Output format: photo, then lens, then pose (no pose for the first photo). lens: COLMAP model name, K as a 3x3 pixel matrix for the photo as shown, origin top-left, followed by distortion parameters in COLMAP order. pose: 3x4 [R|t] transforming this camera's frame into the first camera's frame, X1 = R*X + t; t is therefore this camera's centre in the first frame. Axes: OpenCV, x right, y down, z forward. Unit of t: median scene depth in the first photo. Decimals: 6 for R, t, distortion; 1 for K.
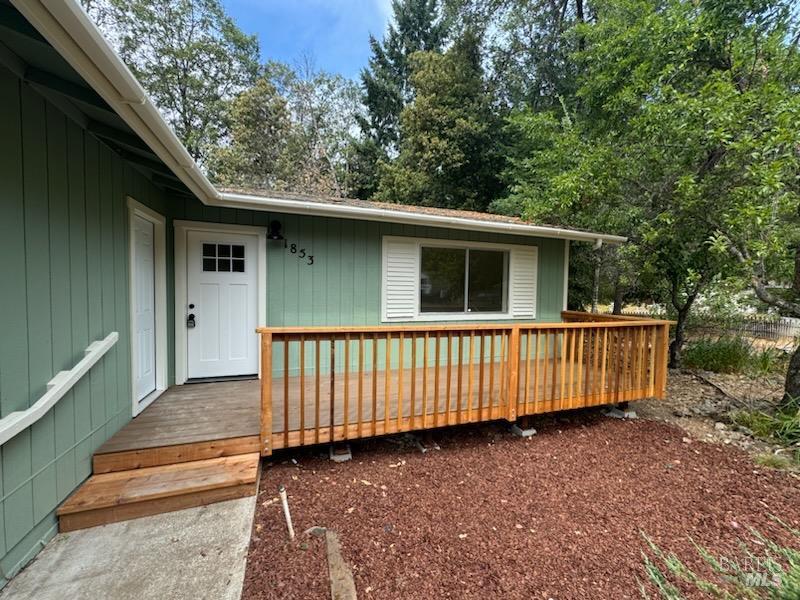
lens RADIAL K [[319.1, 0, 400.8], [0, 319.1, 300.3], [0, 0, 1]] dist [-0.000946, -0.000073]
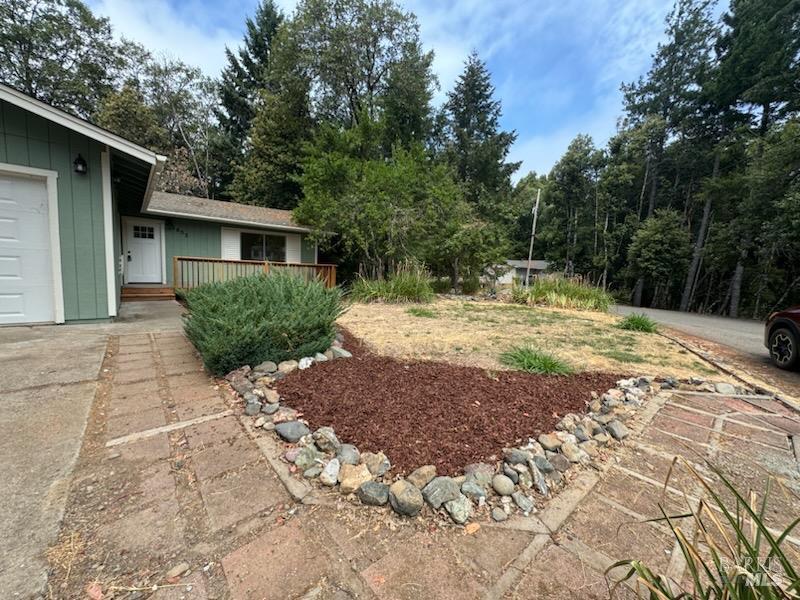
lens RADIAL K [[316.7, 0, 400.6], [0, 316.7, 301.7], [0, 0, 1]] dist [0.002524, -0.002023]
pose [[0.935935, -0.010536, 0.352015, 0.343794], [-0.017202, 0.996992, 0.075577, 0.147152], [-0.351753, -0.076791, 0.932938, -1.647953]]
